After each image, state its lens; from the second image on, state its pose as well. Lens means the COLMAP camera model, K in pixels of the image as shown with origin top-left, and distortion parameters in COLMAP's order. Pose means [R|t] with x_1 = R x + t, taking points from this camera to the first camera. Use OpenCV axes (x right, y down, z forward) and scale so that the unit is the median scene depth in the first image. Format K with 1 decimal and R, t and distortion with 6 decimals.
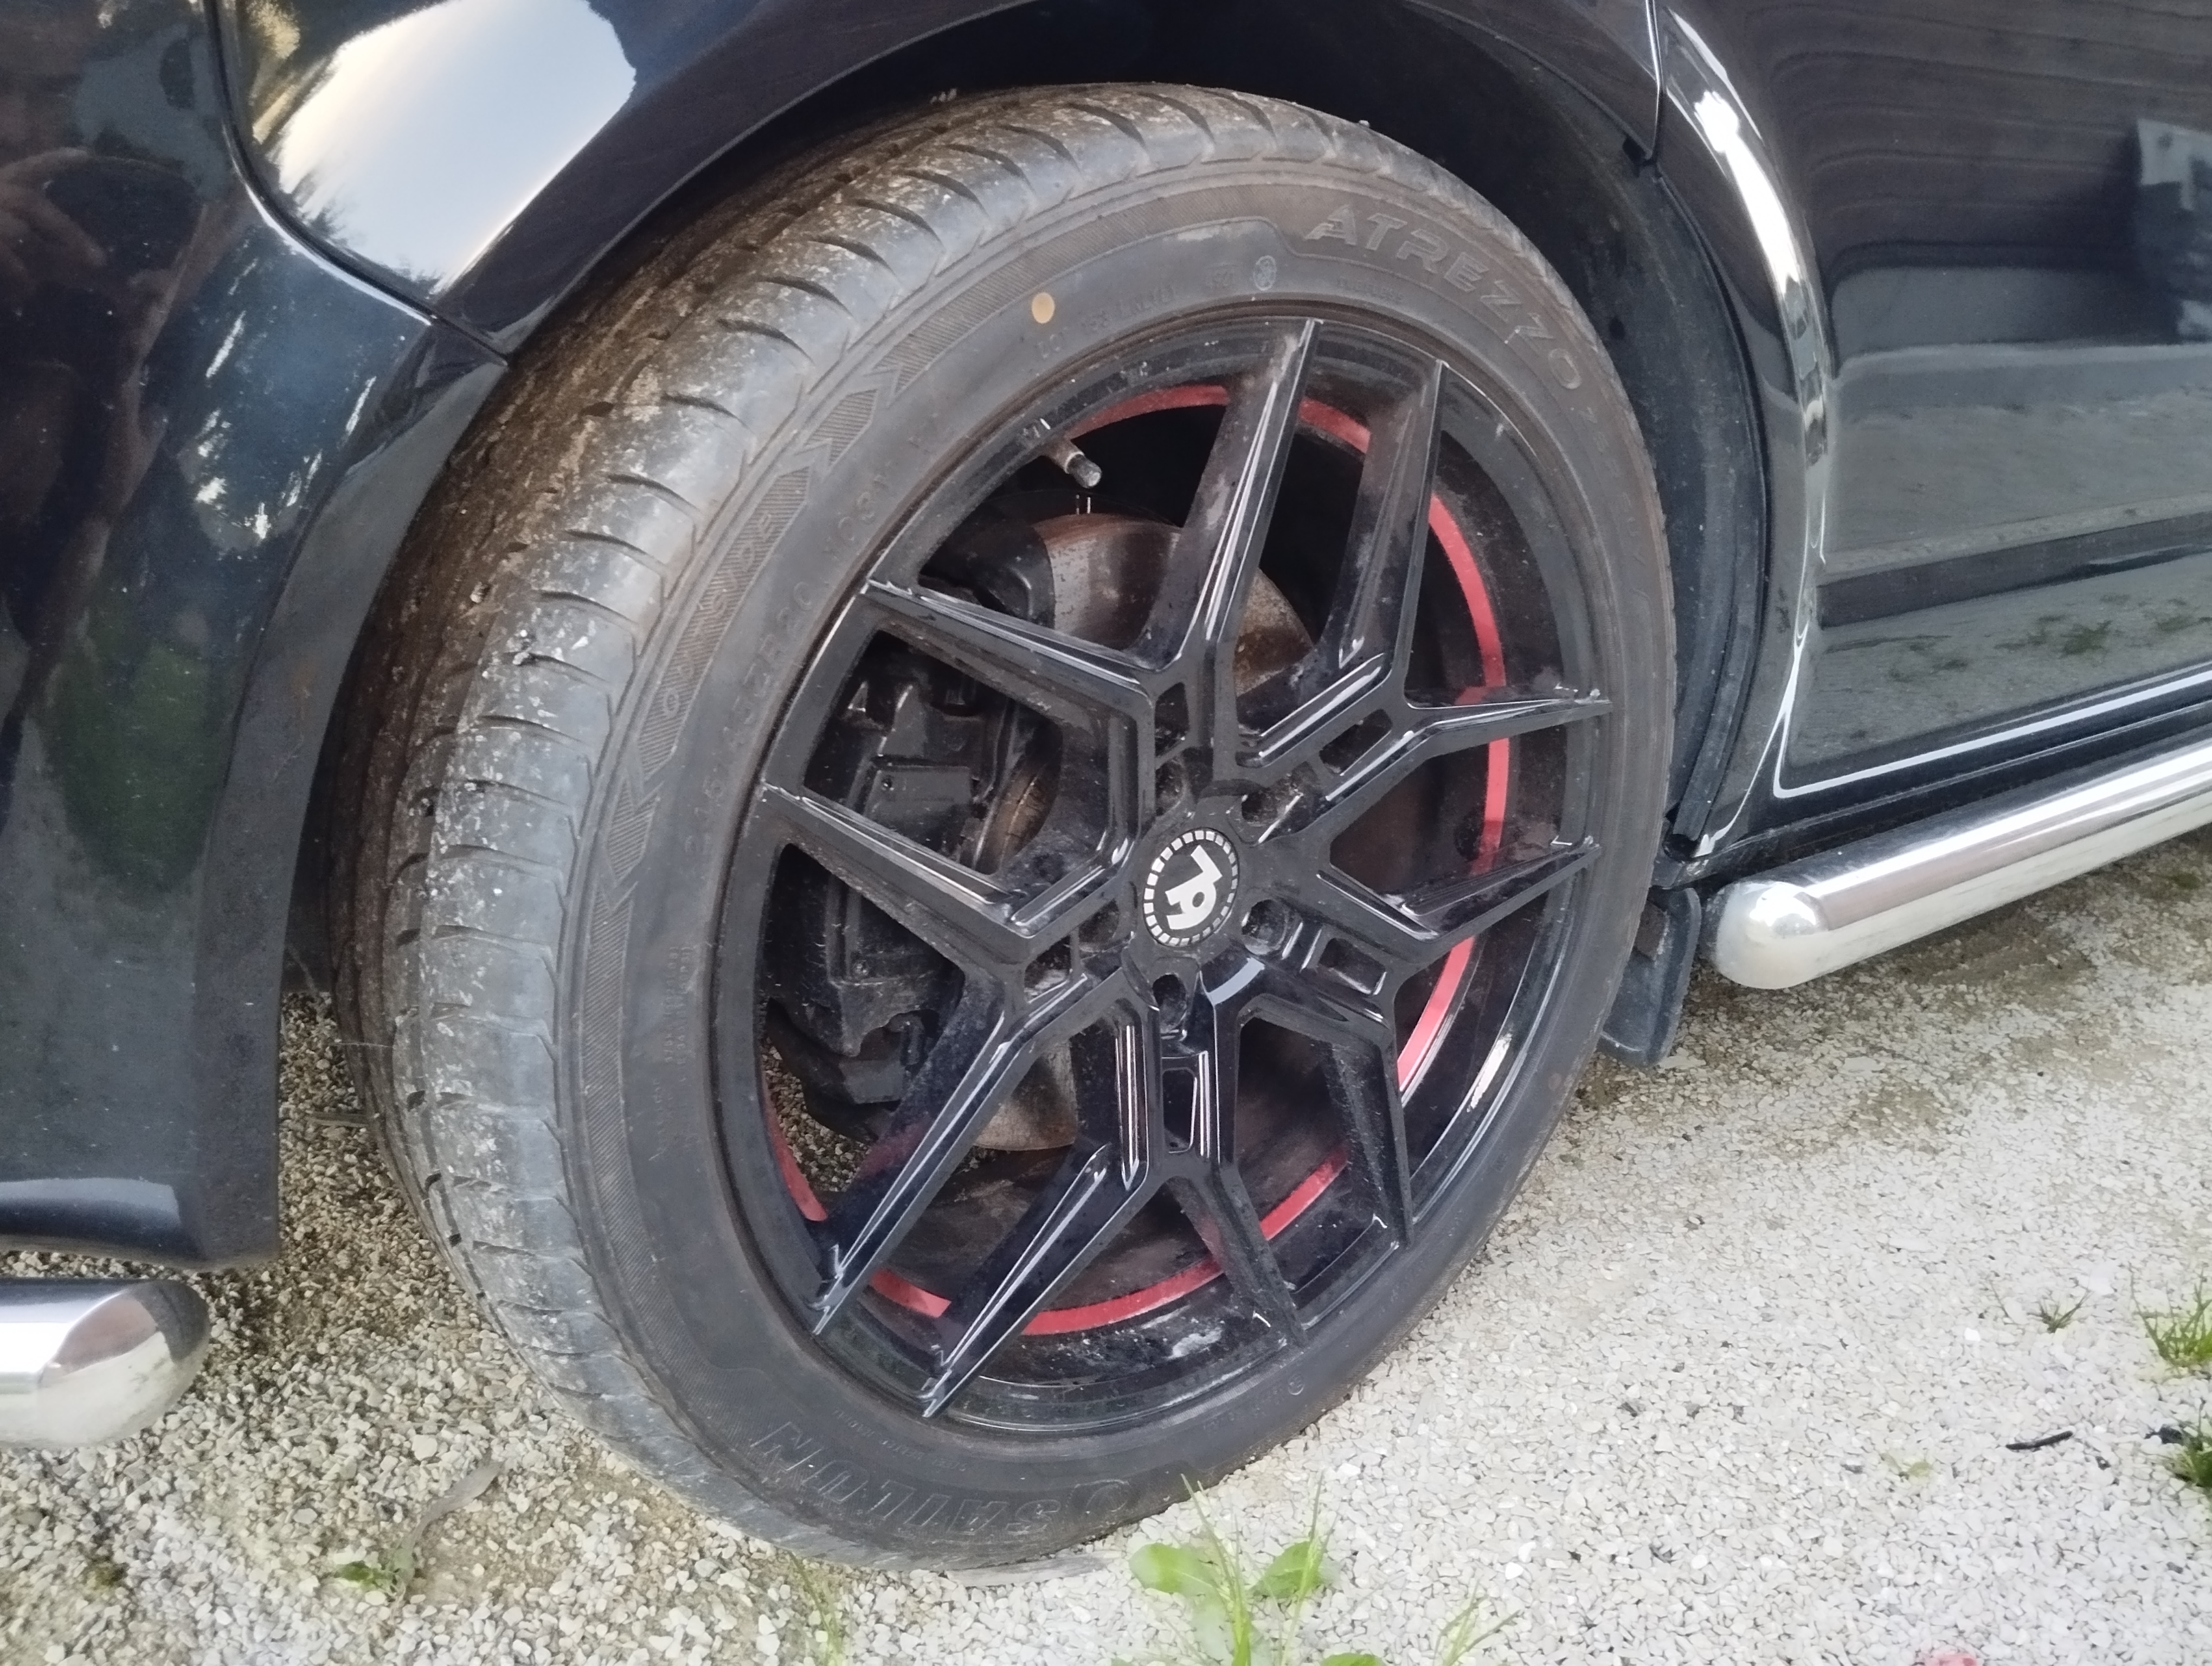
lens RADIAL K [[1802.0, 0, 1106.1], [0, 1802.0, 834.7], [0, 0, 1]] dist [0.077659, -0.159849]
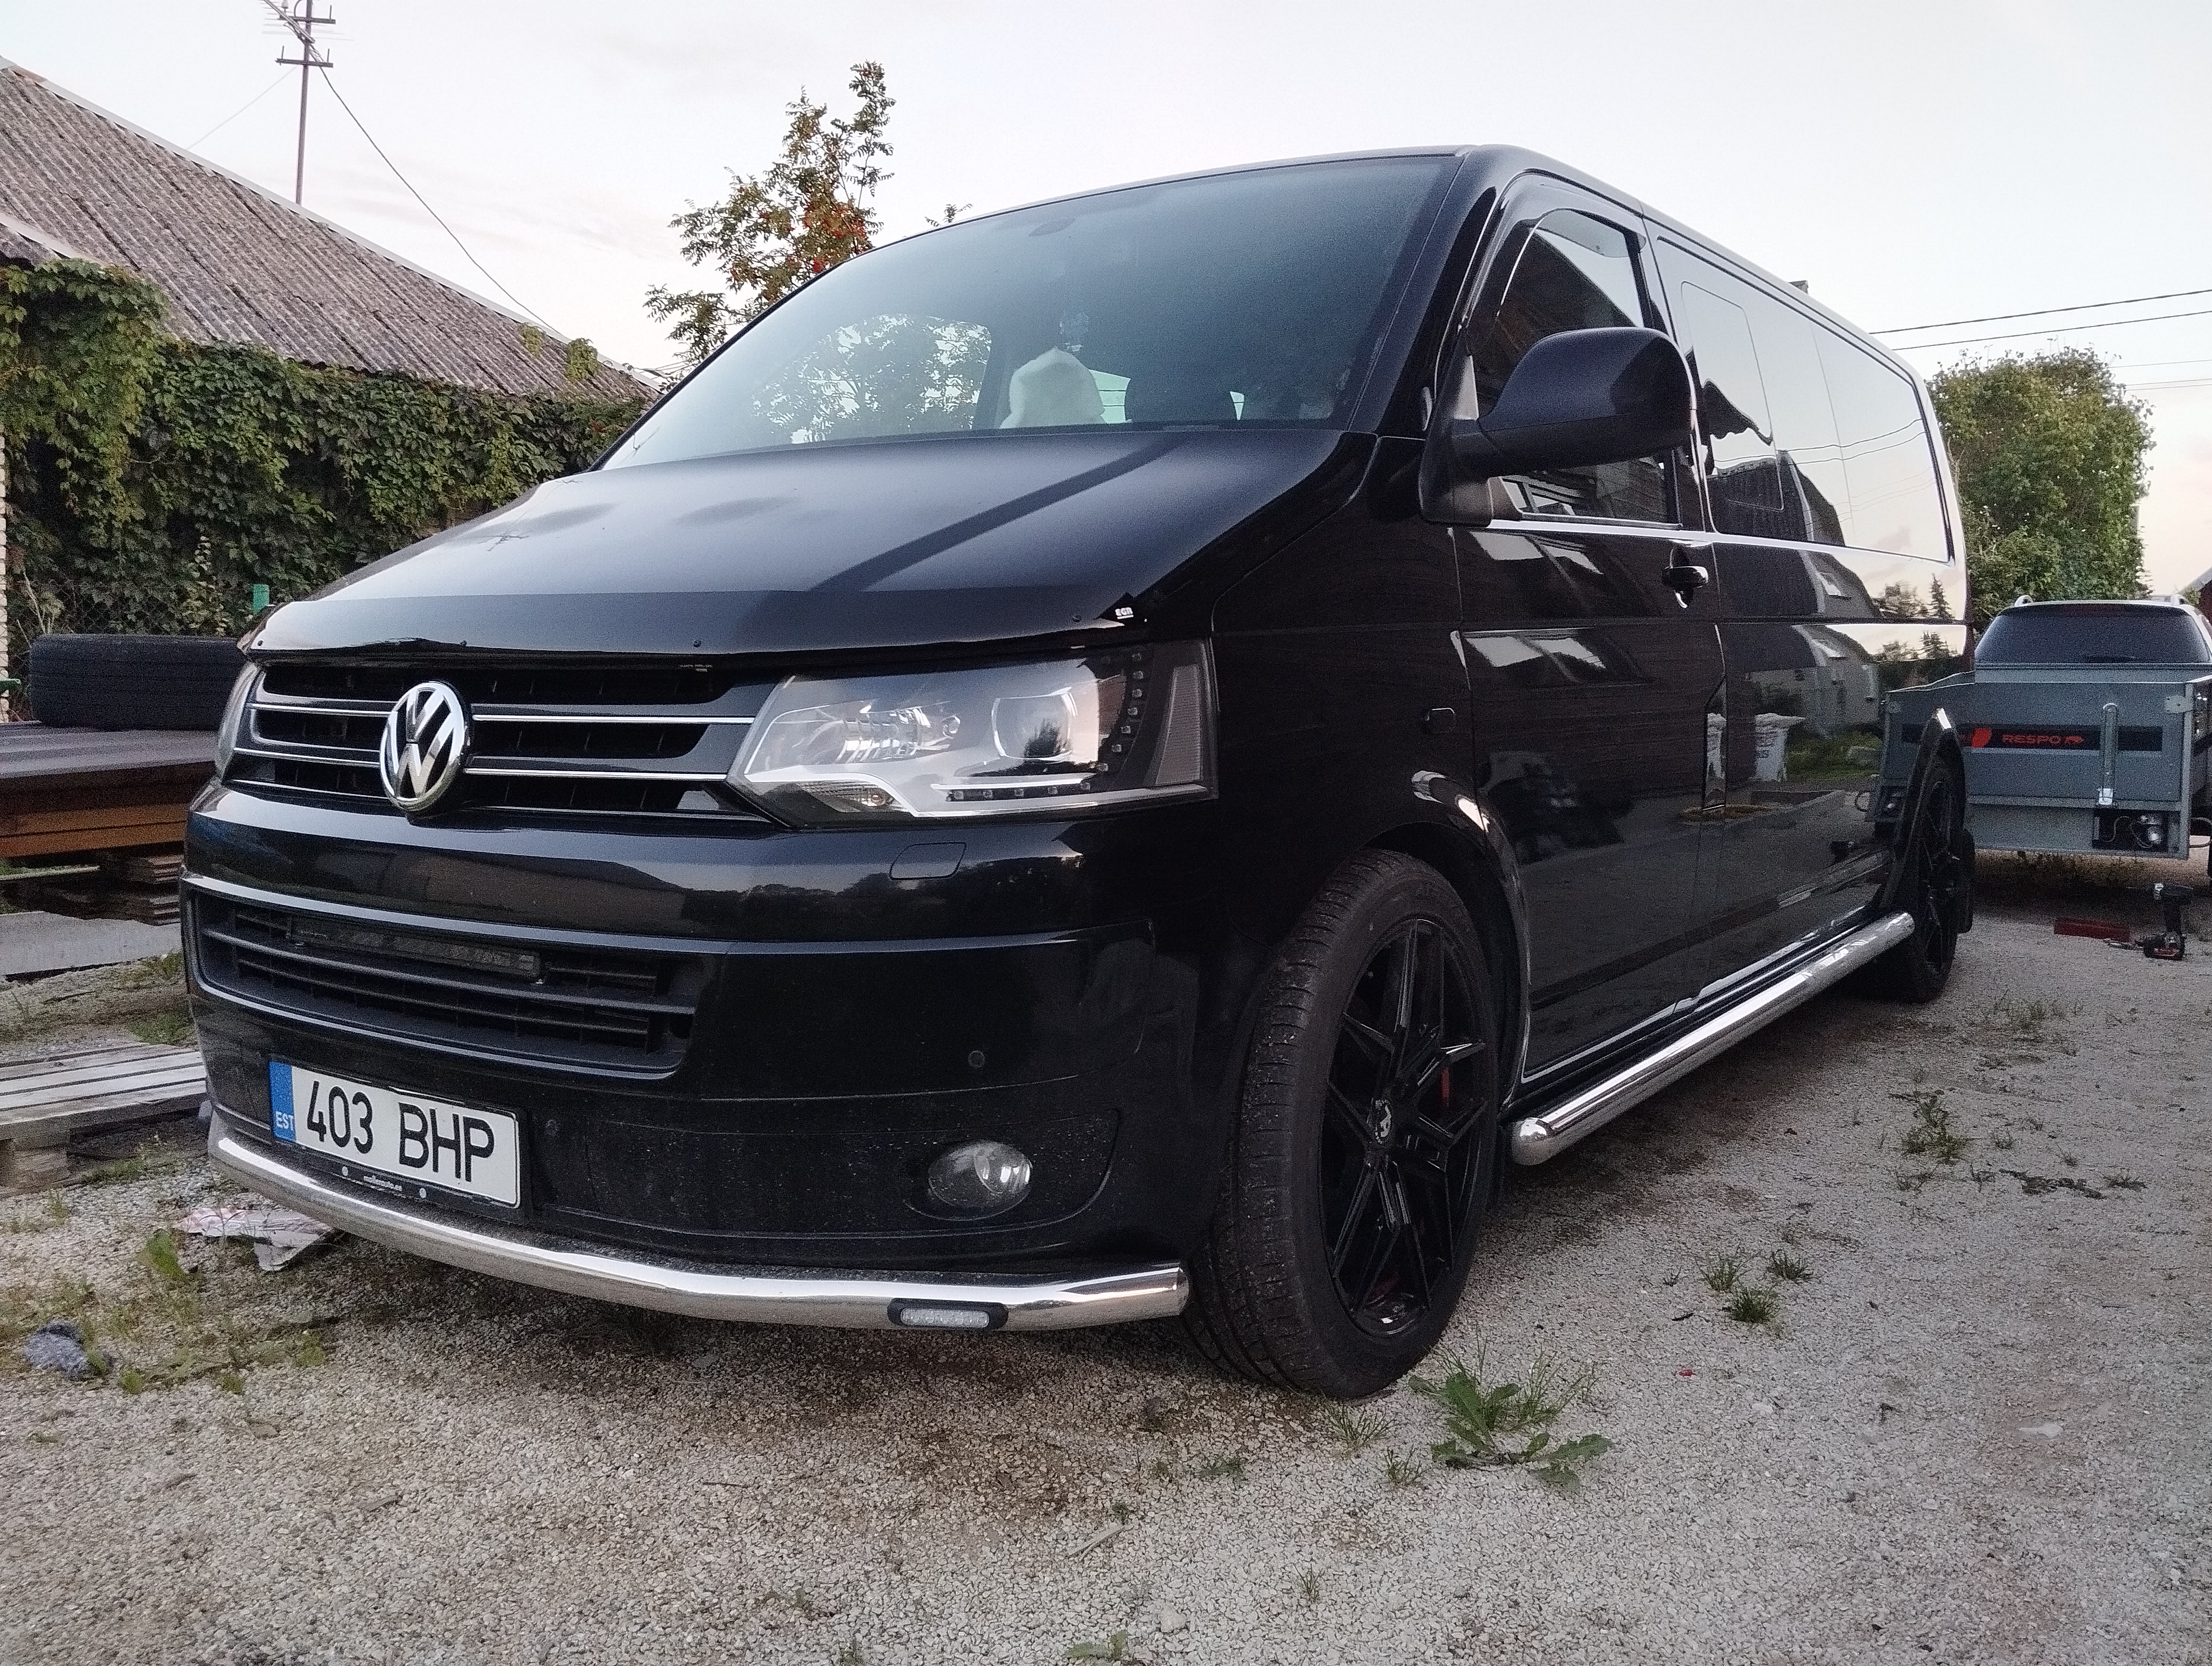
lens RADIAL K [[1796.8, 0, 1108.4], [0, 1796.8, 825.3], [0, 0, 1]] dist [0.067079, -0.136980]
pose [[0.942273, -0.061688, 0.329115, -1.237906], [0.147151, 0.959175, -0.241515, 0.200874], [-0.300780, 0.276002, 0.912882, -1.510351]]
